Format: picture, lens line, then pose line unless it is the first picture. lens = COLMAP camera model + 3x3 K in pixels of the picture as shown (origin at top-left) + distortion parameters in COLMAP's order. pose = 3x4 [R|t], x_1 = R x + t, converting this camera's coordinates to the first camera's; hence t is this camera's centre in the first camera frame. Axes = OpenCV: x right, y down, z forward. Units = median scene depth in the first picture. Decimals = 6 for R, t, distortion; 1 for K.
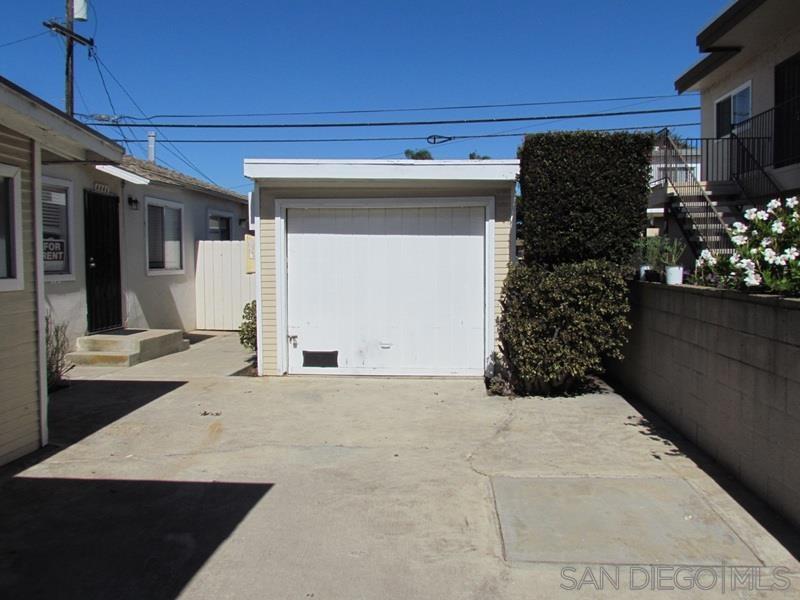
lens RADIAL K [[691.6, 0, 399.9], [0, 691.6, 314.2], [0, 0, 1]] dist [-0.013015, -0.003402]
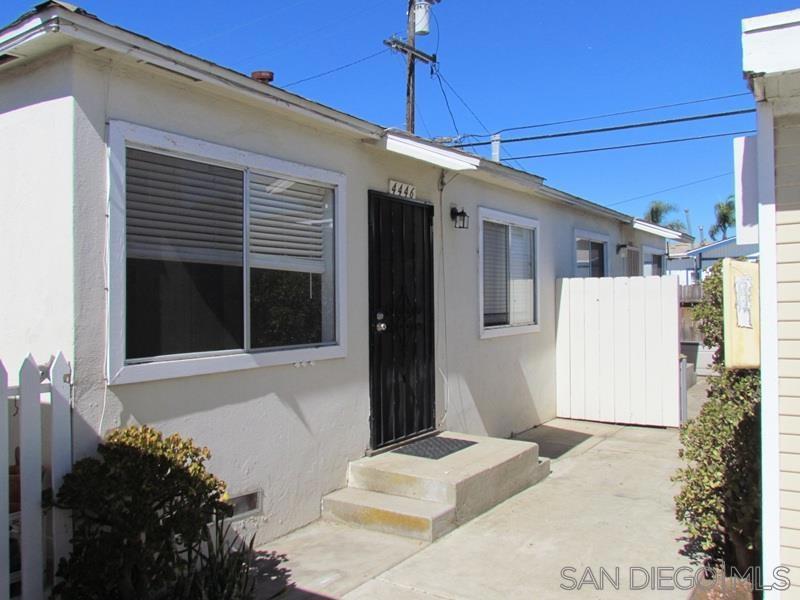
lens RADIAL K [[693.5, 0, 400.0], [0, 693.5, 300.0], [0, 0, 1]] dist [-0.072809, 0.004091]
pose [[0.882660, -0.009588, -0.469915, -0.137451], [-0.025394, 0.997359, -0.068049, -0.044056], [0.469326, 0.071998, 0.880085, 0.412538]]
